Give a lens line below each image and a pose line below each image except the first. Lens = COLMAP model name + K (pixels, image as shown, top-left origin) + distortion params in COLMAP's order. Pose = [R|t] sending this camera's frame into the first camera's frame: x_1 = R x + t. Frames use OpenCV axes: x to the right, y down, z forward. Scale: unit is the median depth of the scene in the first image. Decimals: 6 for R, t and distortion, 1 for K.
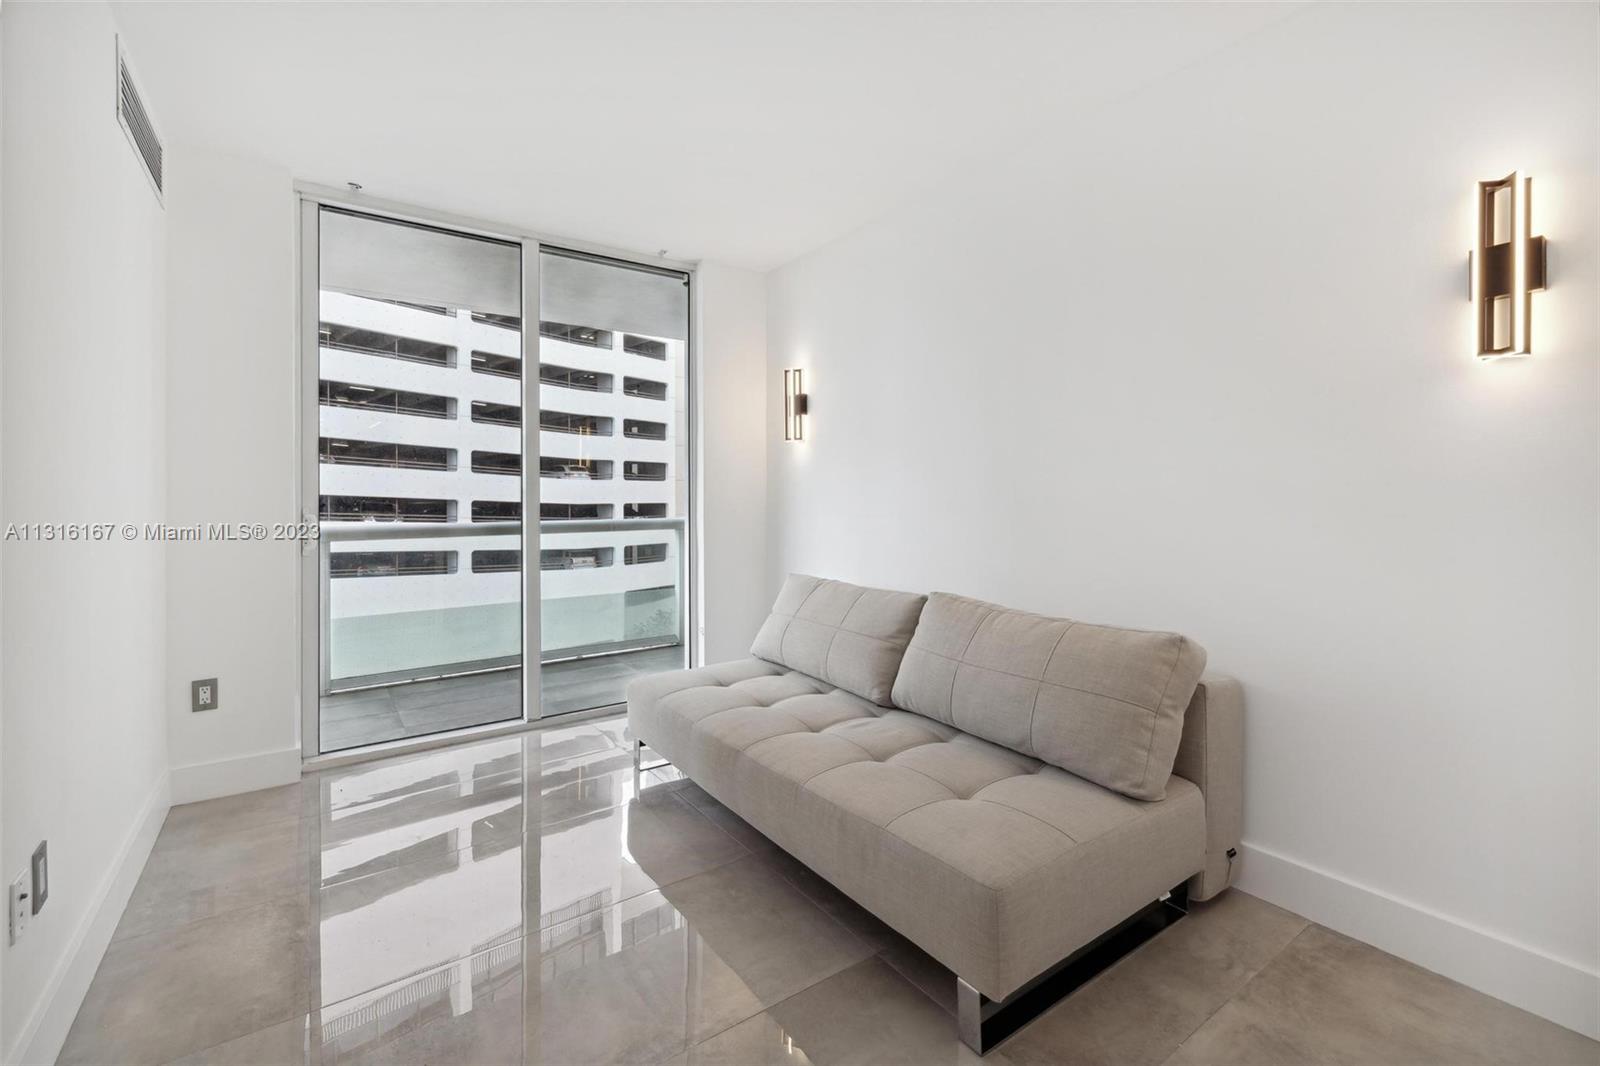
lens RADIAL K [[687.9, 0, 797.3], [0, 687.9, 500.3], [0, 0, 1]] dist [0.002545, 0.000242]
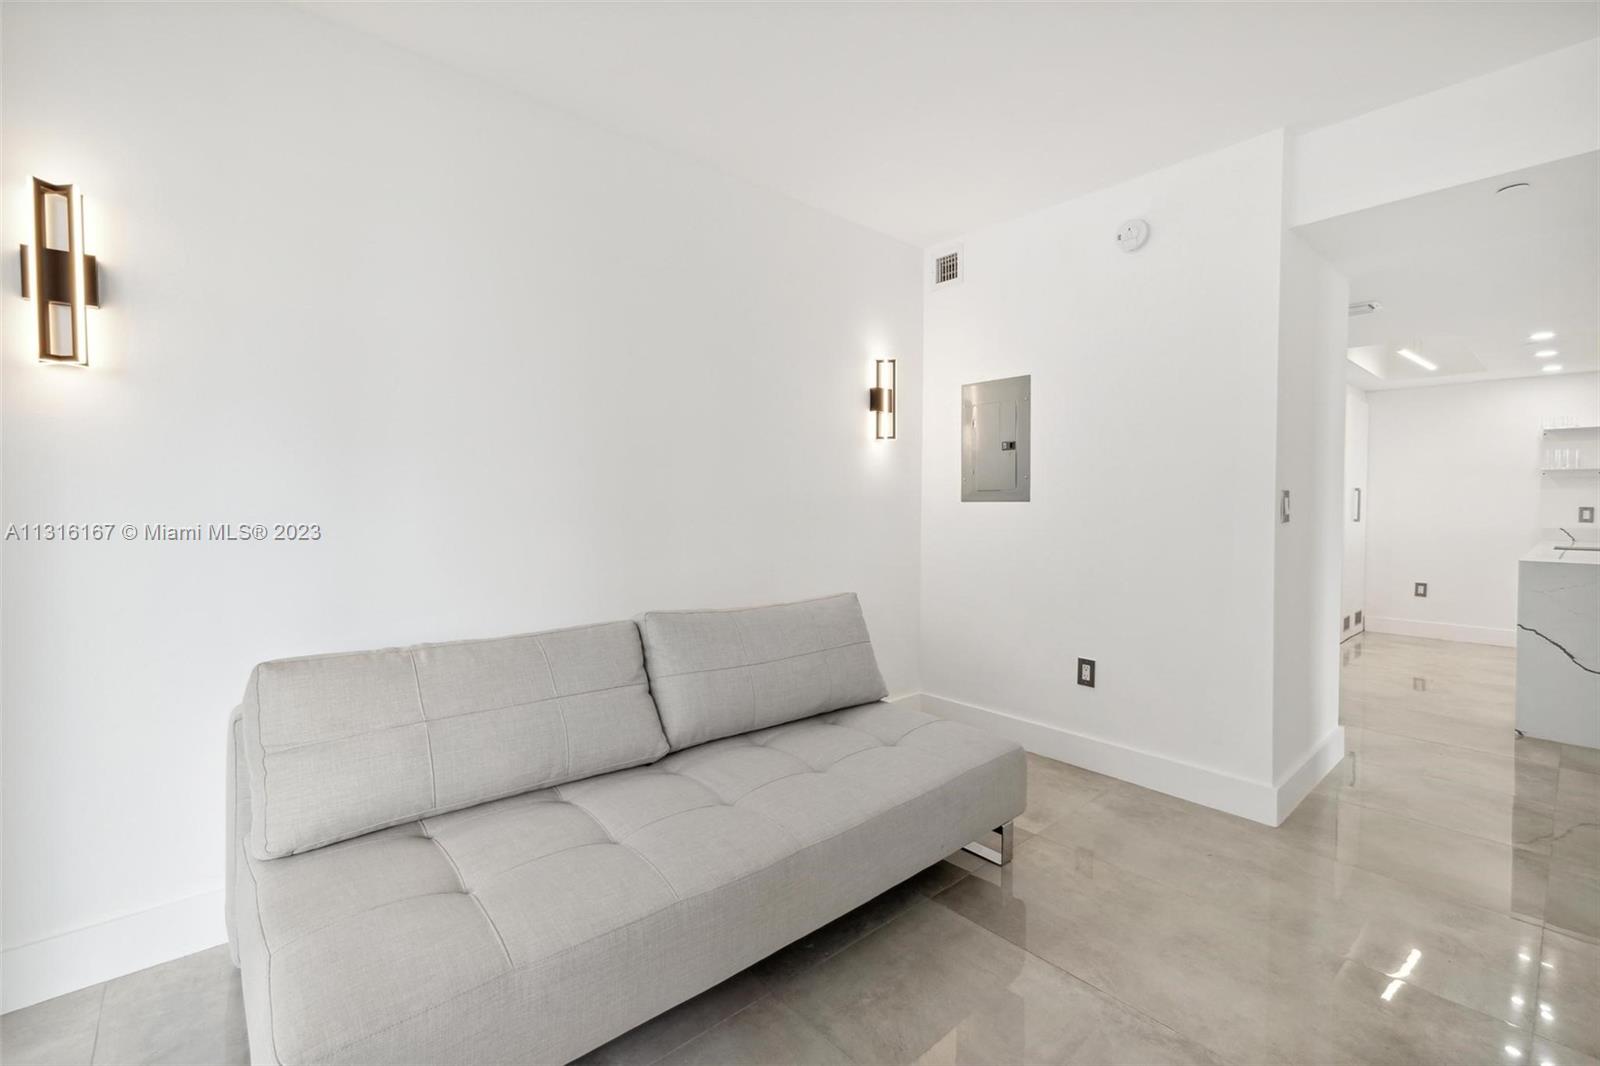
lens RADIAL K [[666.8, 0, 780.0], [0, 666.8, 523.5], [0, 0, 1]] dist [-0.009130, -0.000088]
pose [[-0.085507, -0.025712, 0.996006, -0.860428], [0.000064, 0.999667, 0.025812, 0.000144], [-0.996338, 0.002271, -0.085477, 1.203285]]
